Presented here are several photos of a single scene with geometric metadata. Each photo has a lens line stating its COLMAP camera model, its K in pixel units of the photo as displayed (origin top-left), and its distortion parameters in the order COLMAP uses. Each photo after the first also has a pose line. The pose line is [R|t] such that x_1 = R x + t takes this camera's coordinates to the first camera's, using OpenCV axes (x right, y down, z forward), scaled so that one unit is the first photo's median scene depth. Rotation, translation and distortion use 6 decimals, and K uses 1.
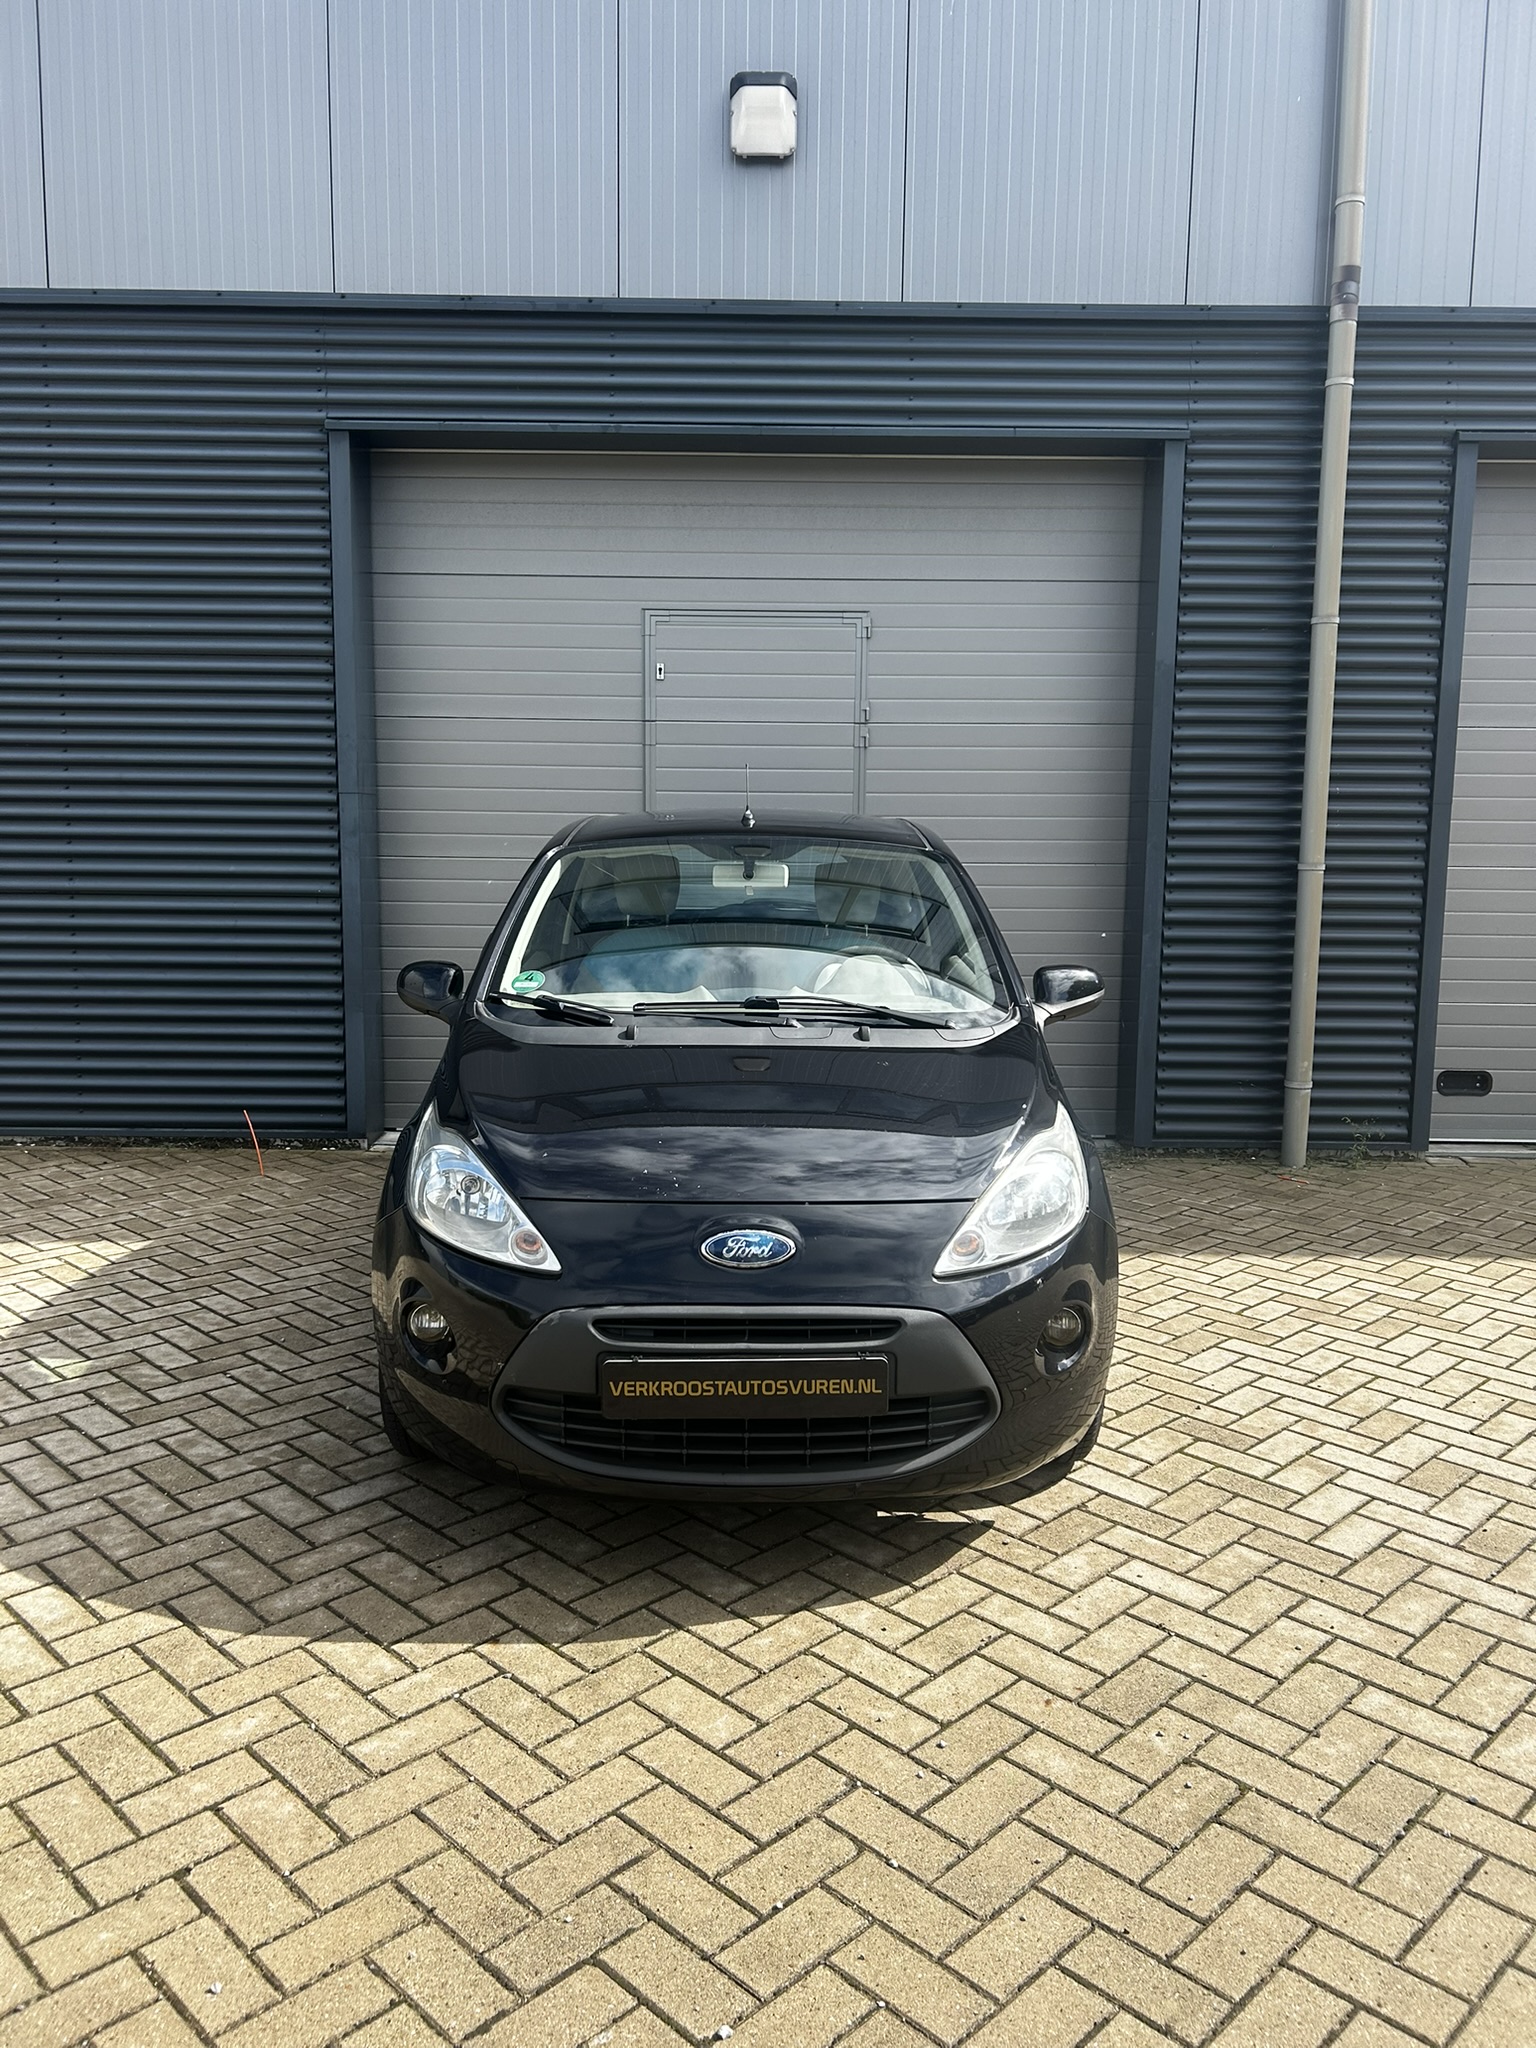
lens RADIAL K [[1542.8, 0, 761.9], [0, 1542.8, 1029.2], [0, 0, 1]] dist [0.036910, -0.041780]
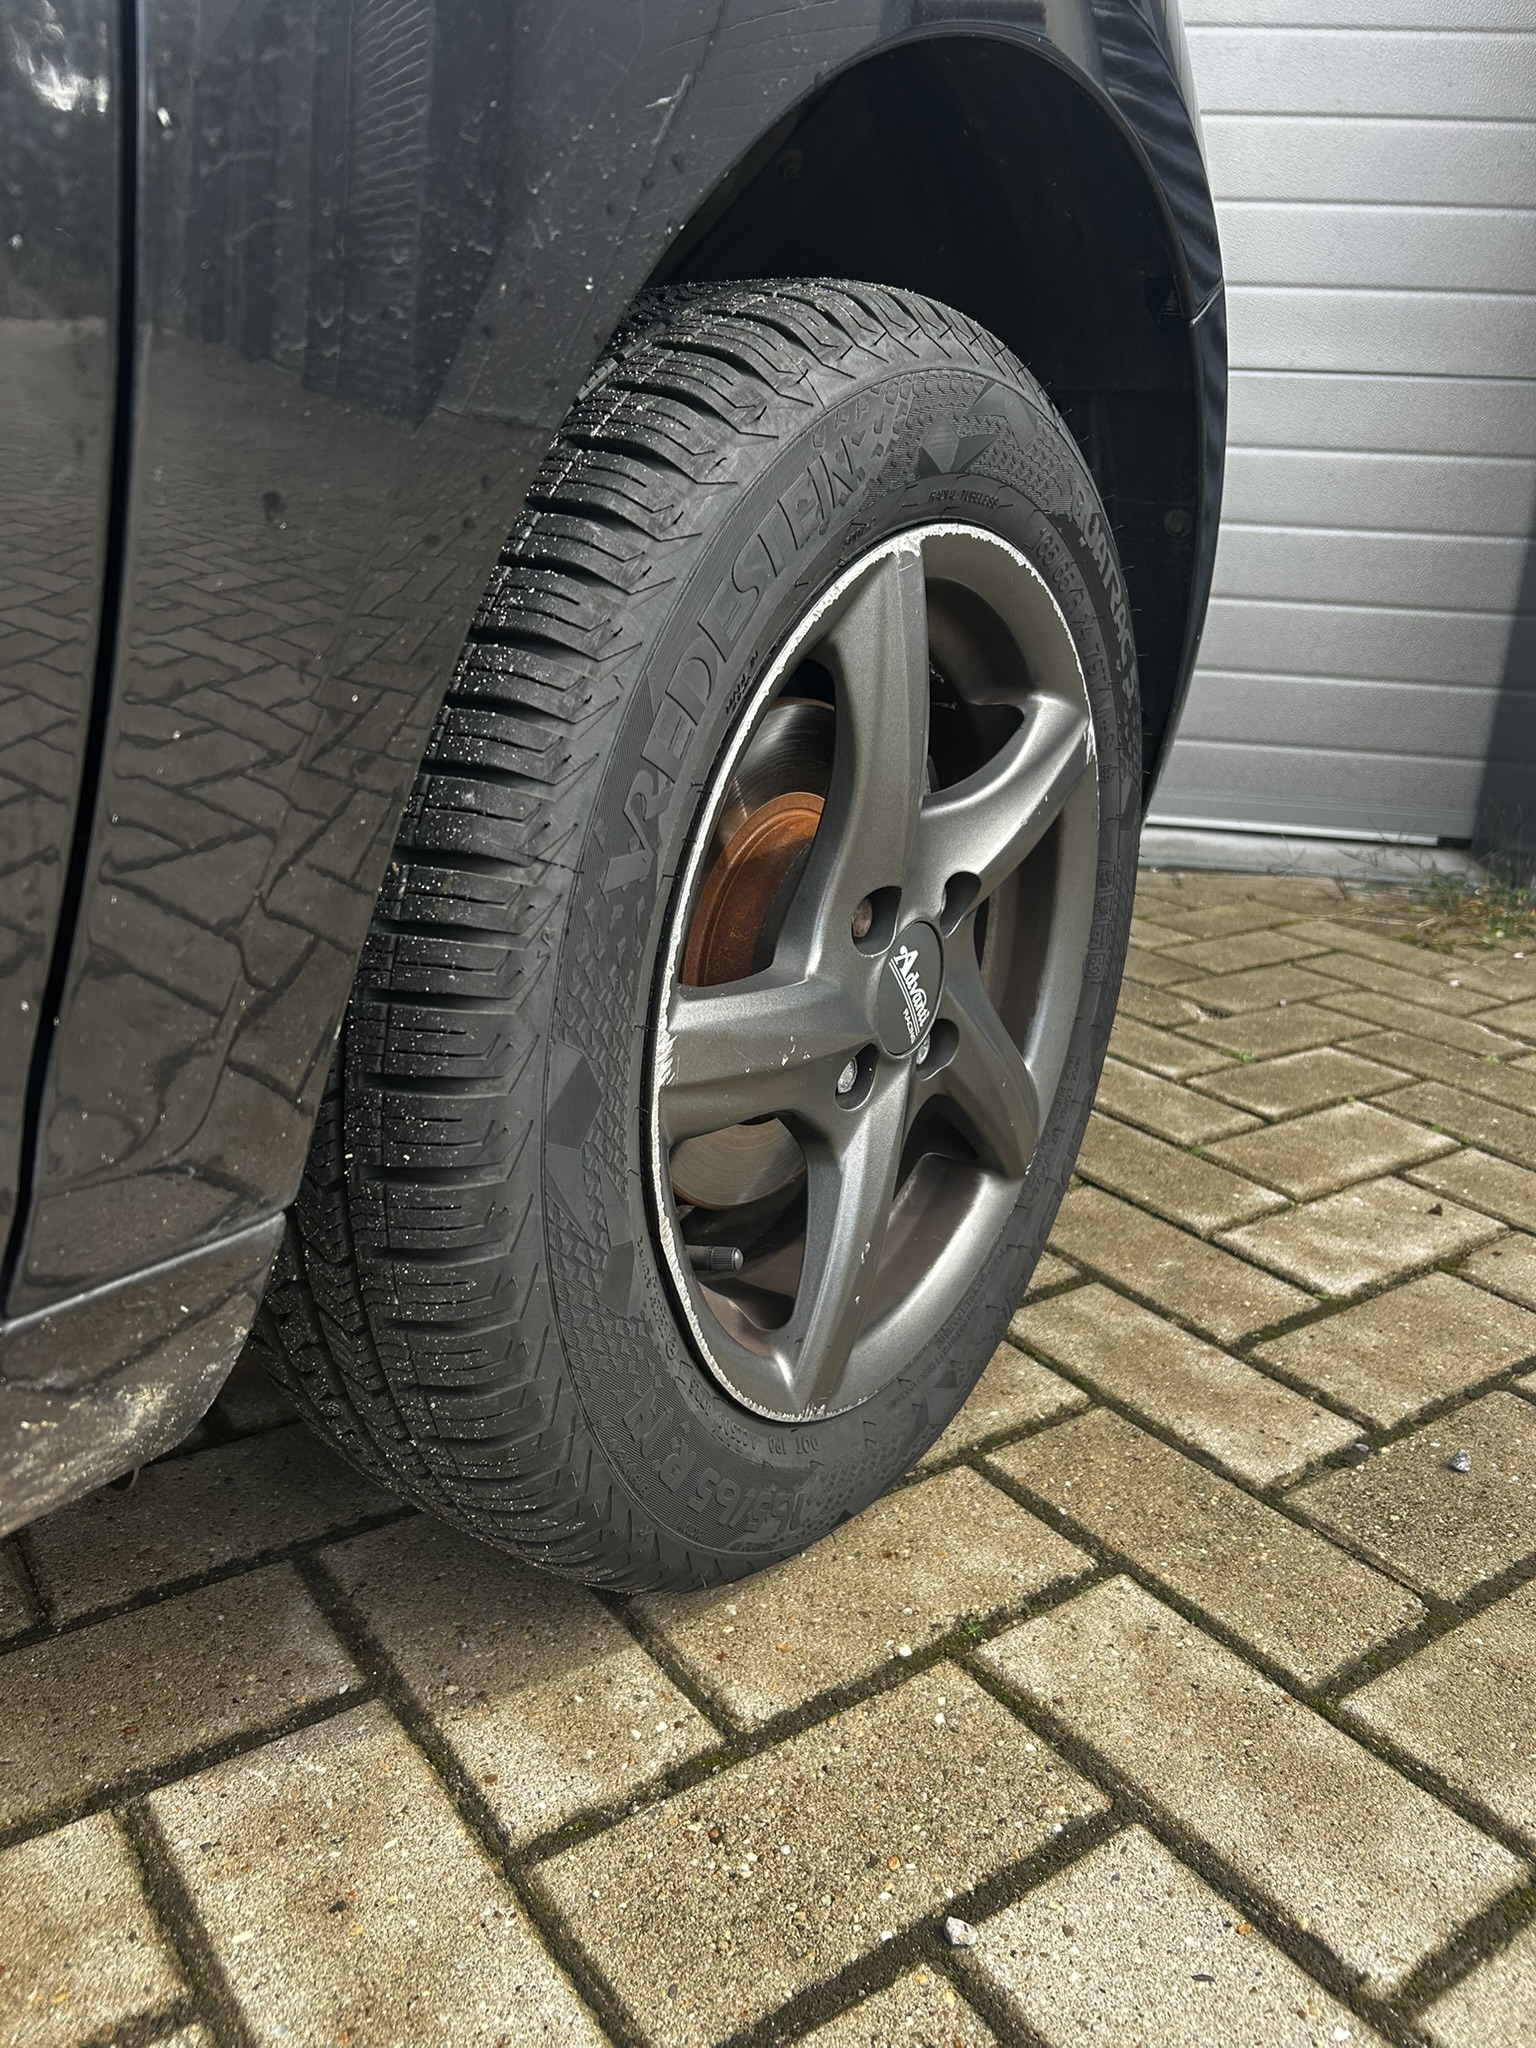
lens RADIAL K [[1542.8, 0, 766.0], [0, 1542.8, 1035.5], [0, 0, 1]] dist [0.036910, -0.041780]
pose [[0.984149, 0.095462, -0.149457, 0.283715], [-0.064844, 0.978105, 0.197751, 0.112285], [0.165062, -0.184925, 0.968792, 1.357178]]
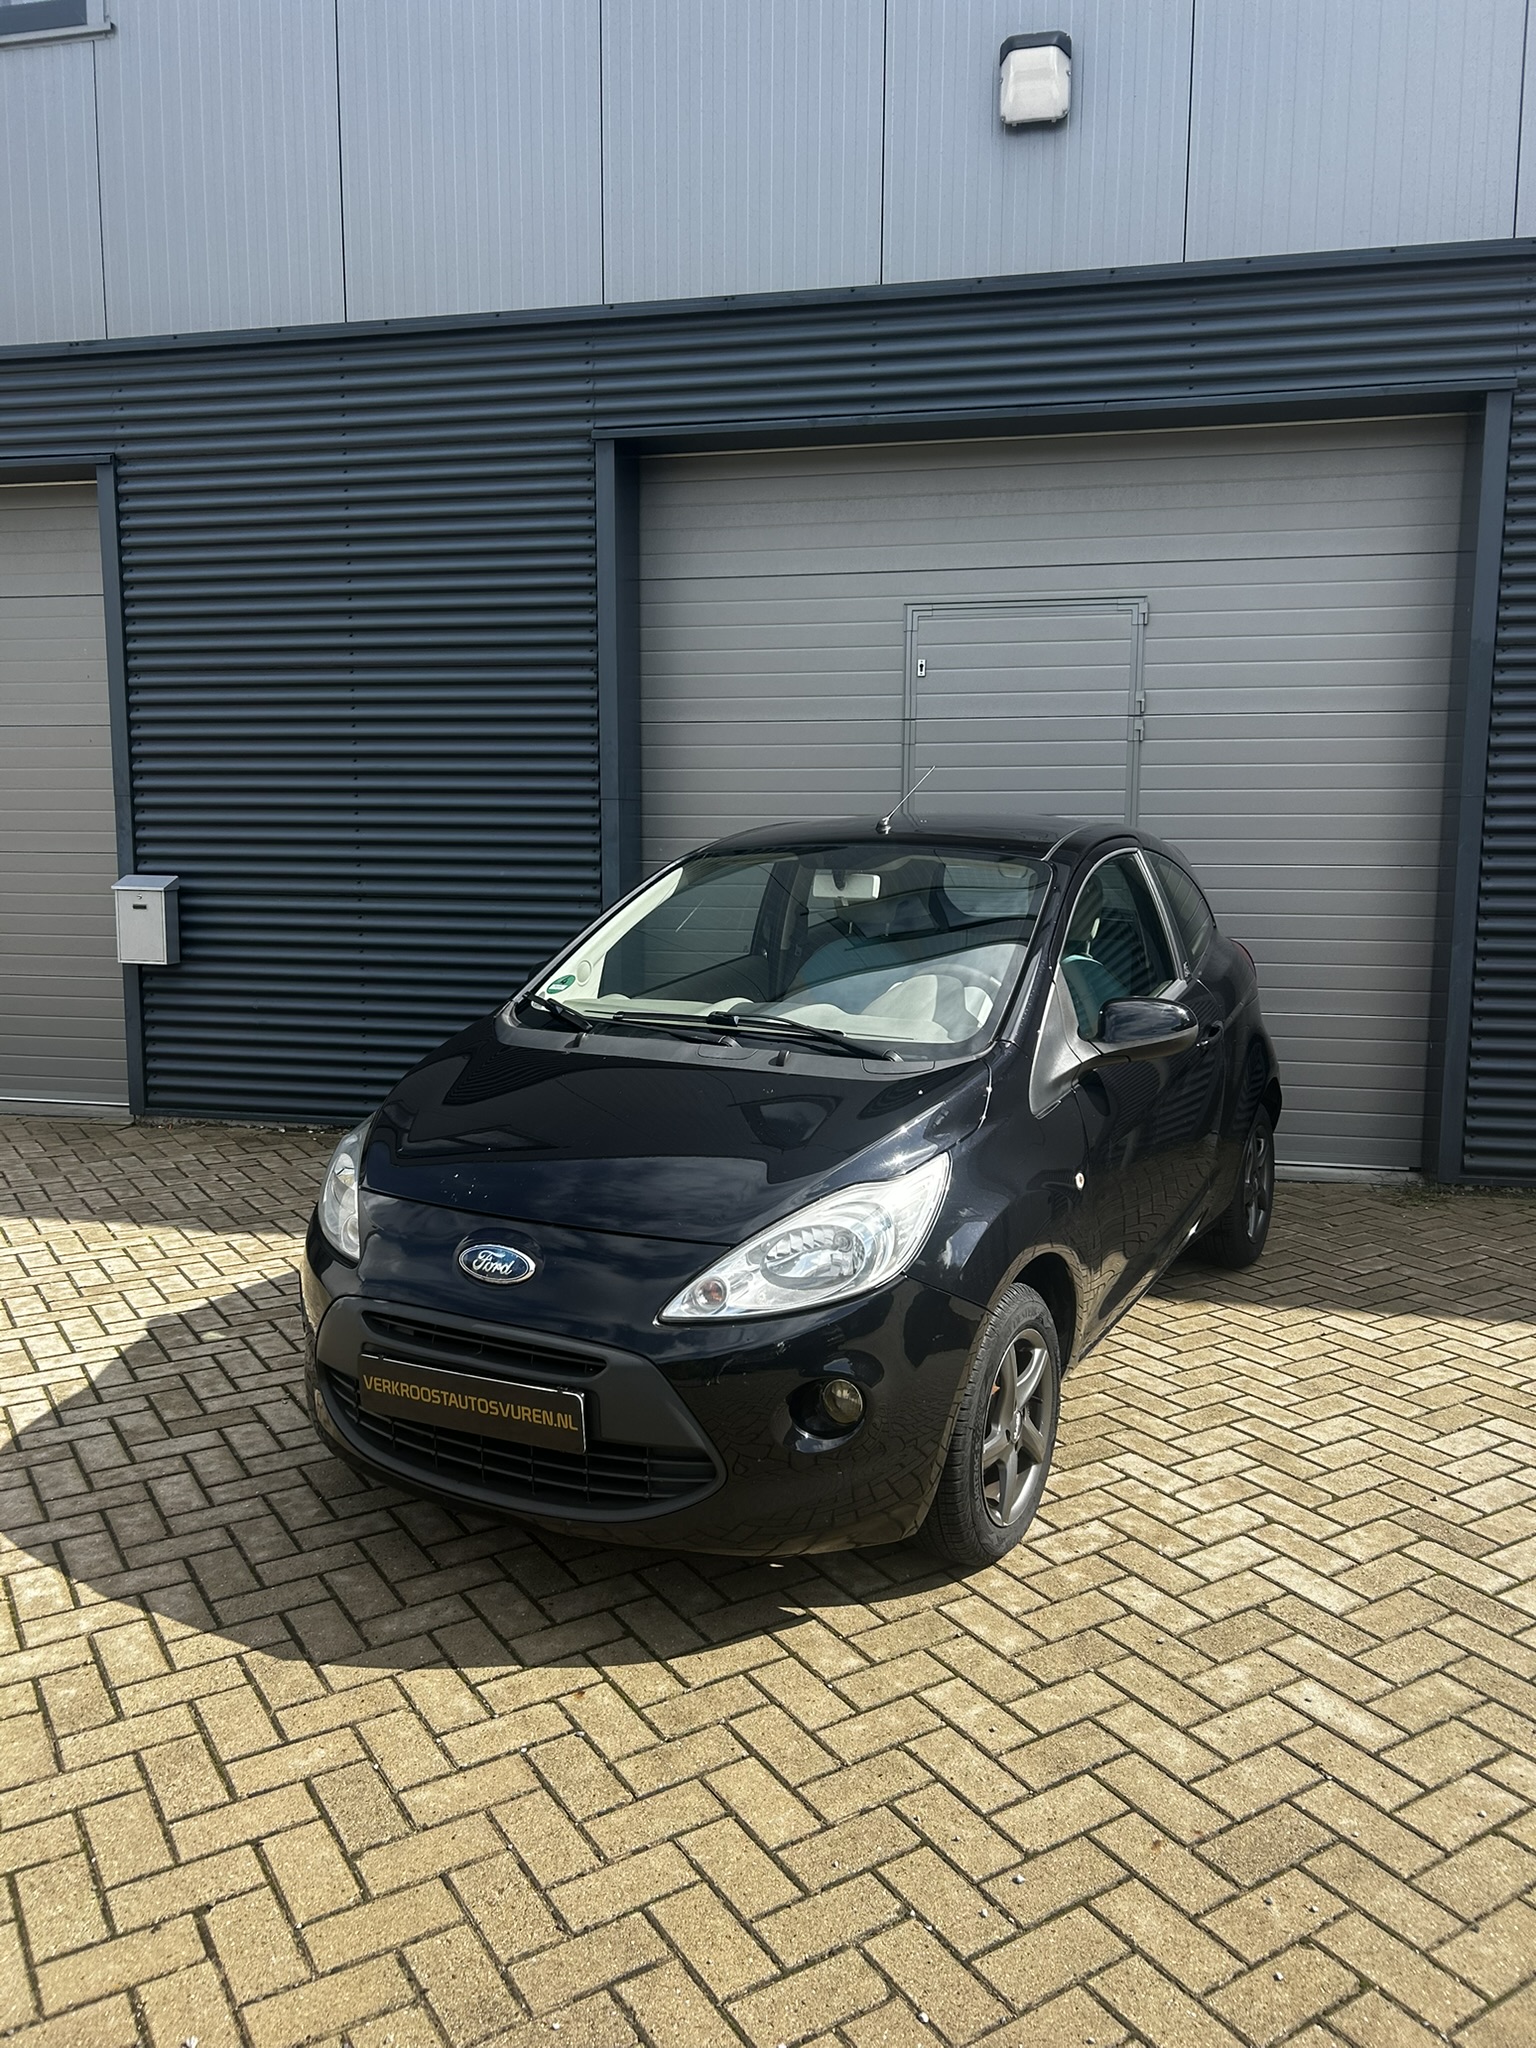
lens RADIAL K [[1542.8, 0, 766.0], [0, 1542.8, 1024.0], [0, 0, 1]] dist [0.036910, -0.041780]
pose [[0.974768, 0.021974, -0.222135, 0.117663], [-0.021698, 0.999758, 0.003687, -0.020942], [0.222162, 0.001226, 0.975009, 0.072367]]
